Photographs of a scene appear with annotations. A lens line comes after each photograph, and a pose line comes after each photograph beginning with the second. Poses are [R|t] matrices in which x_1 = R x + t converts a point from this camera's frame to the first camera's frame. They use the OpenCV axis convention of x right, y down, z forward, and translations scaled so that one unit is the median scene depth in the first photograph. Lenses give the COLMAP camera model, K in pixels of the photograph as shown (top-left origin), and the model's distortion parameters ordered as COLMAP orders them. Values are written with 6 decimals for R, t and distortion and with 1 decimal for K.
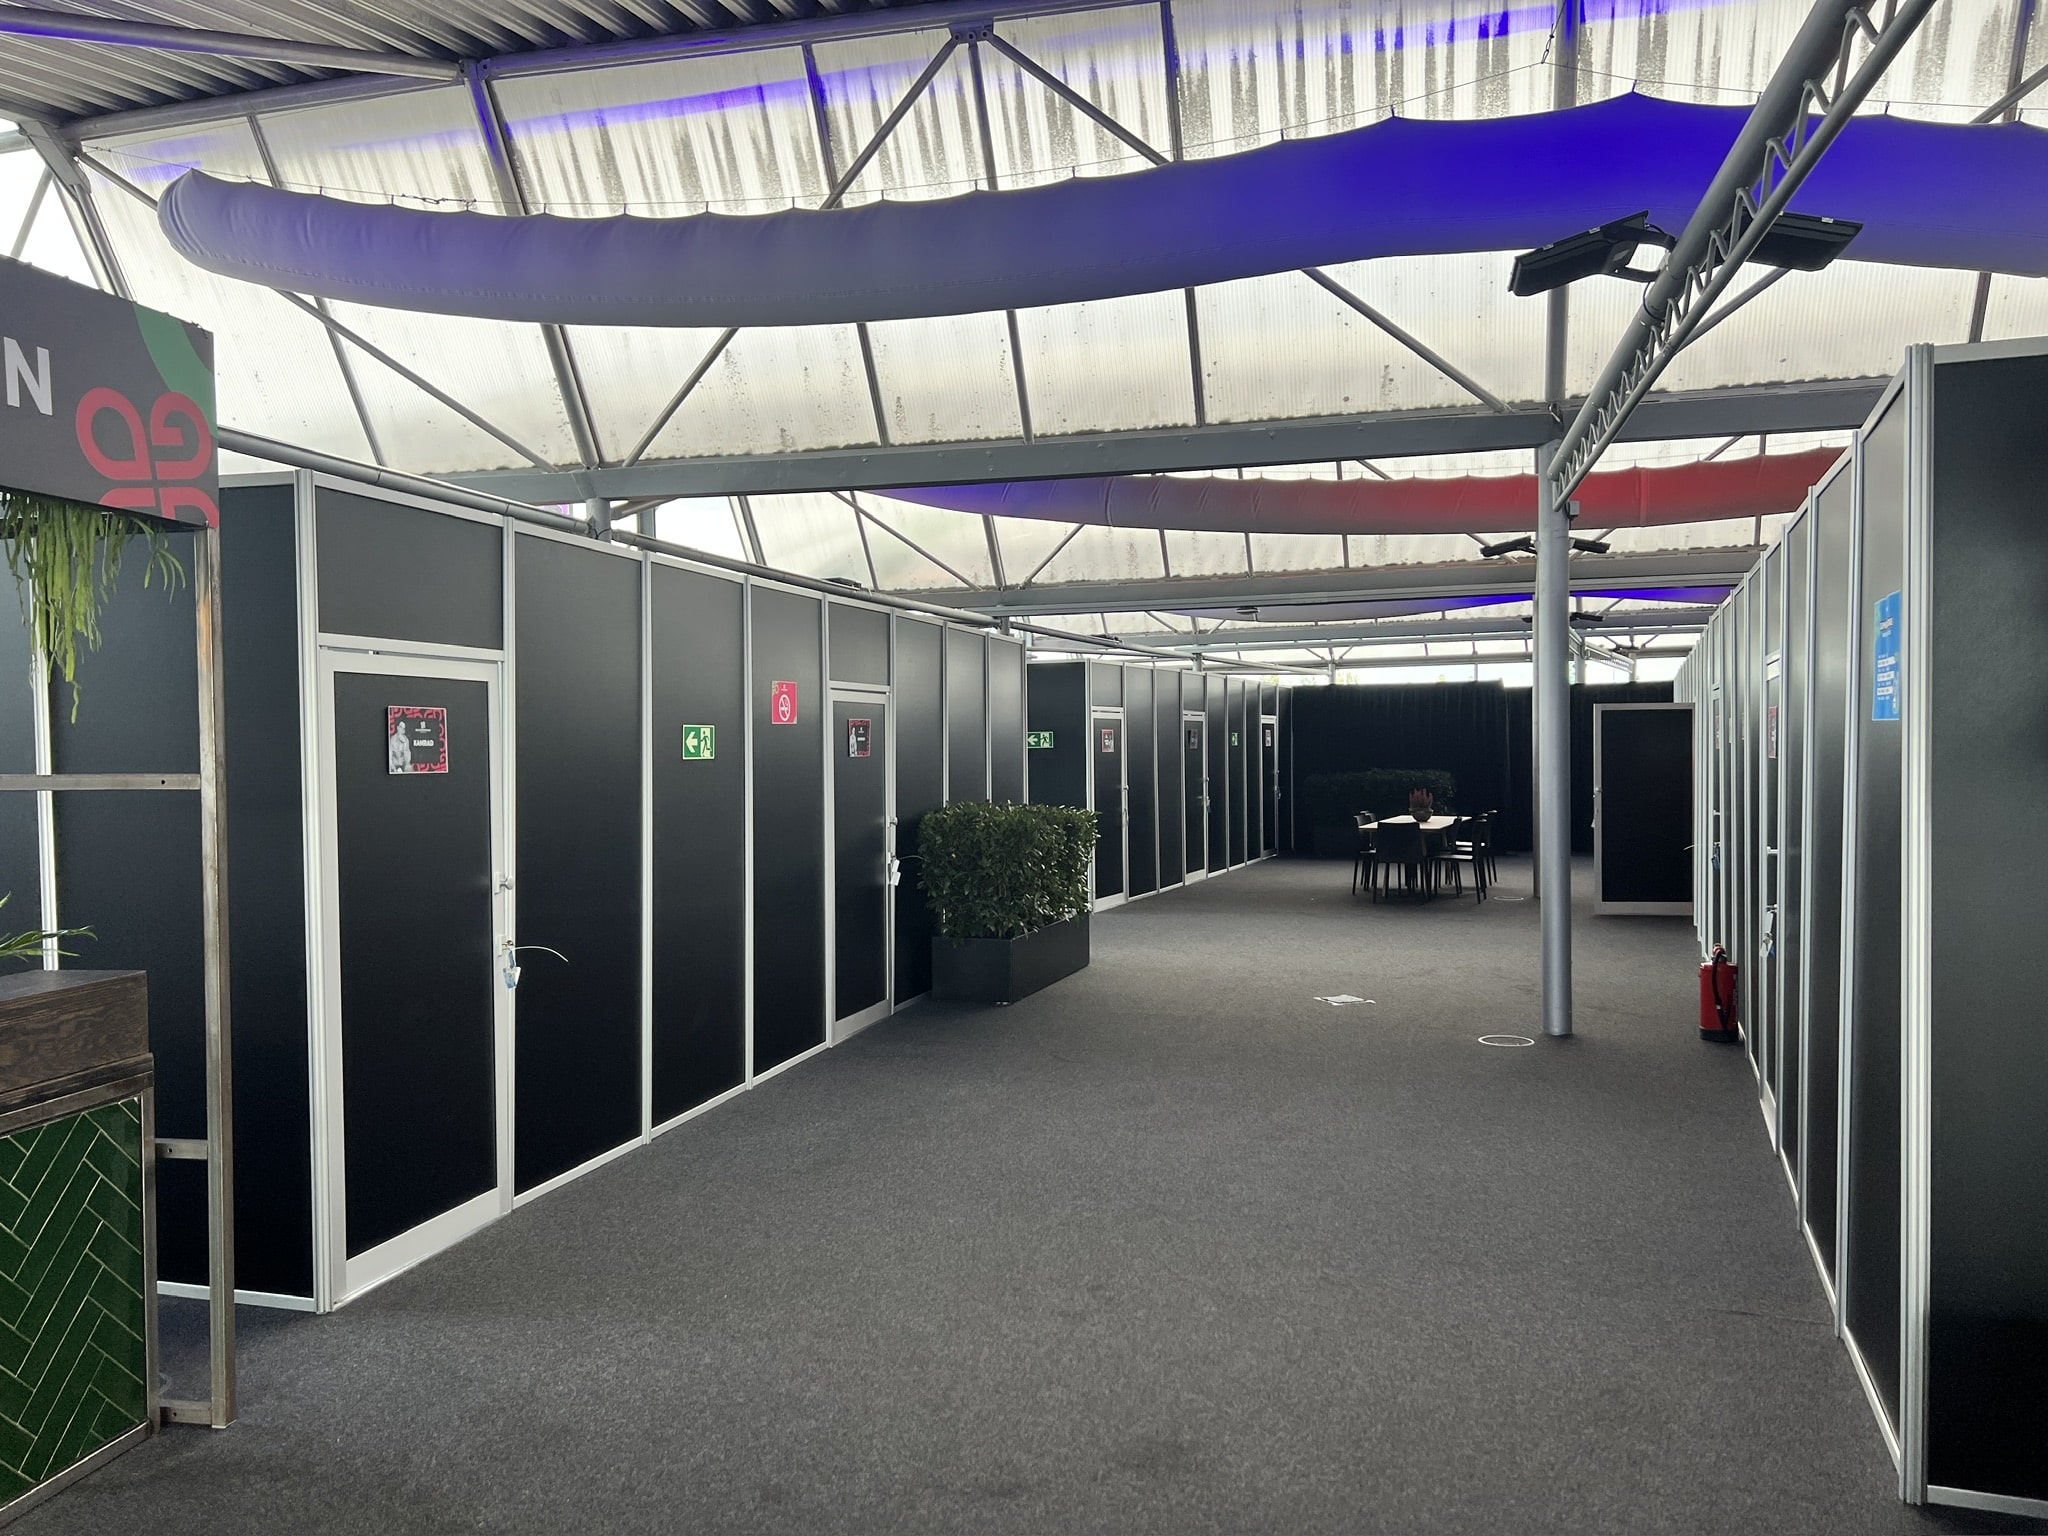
lens RADIAL K [[1519.0, 0, 1027.0], [0, 1519.0, 784.6], [0, 0, 1]] dist [0.046539, -0.056842]
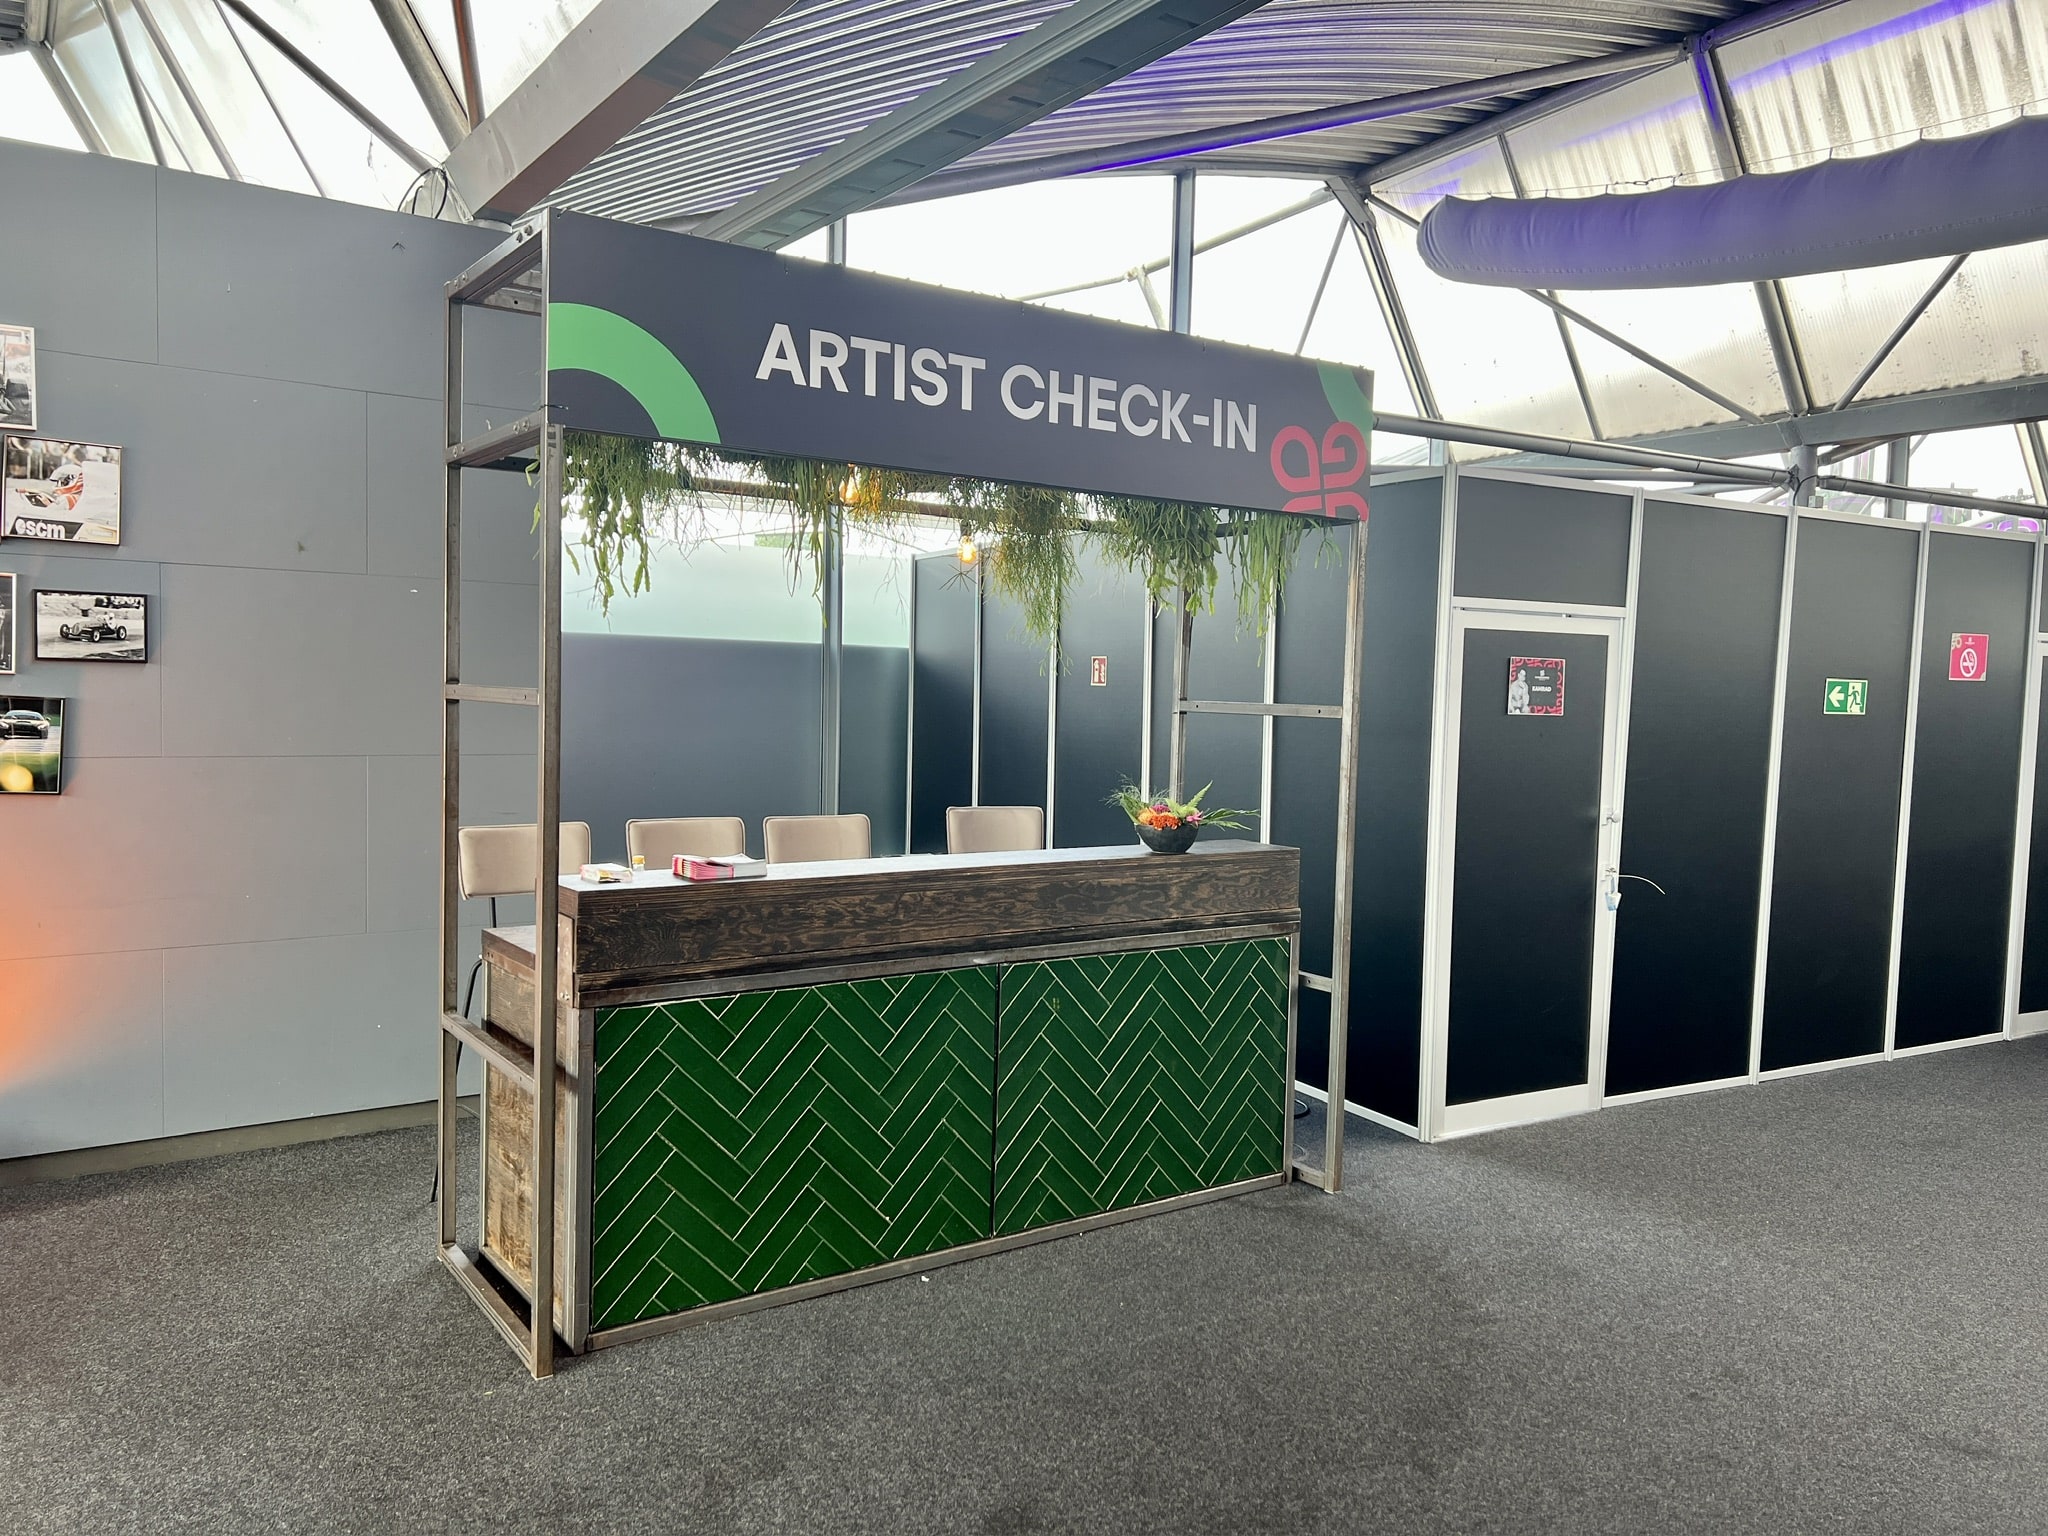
lens RADIAL K [[1519.0, 0, 1025.8], [0, 1519.0, 780.5], [0, 0, 1]] dist [0.046539, -0.056842]
pose [[0.705366, 0.073842, -0.704986, 0.140976], [-0.051531, 0.997269, 0.052898, 0.001058], [0.706967, -0.000984, 0.707245, -0.093401]]
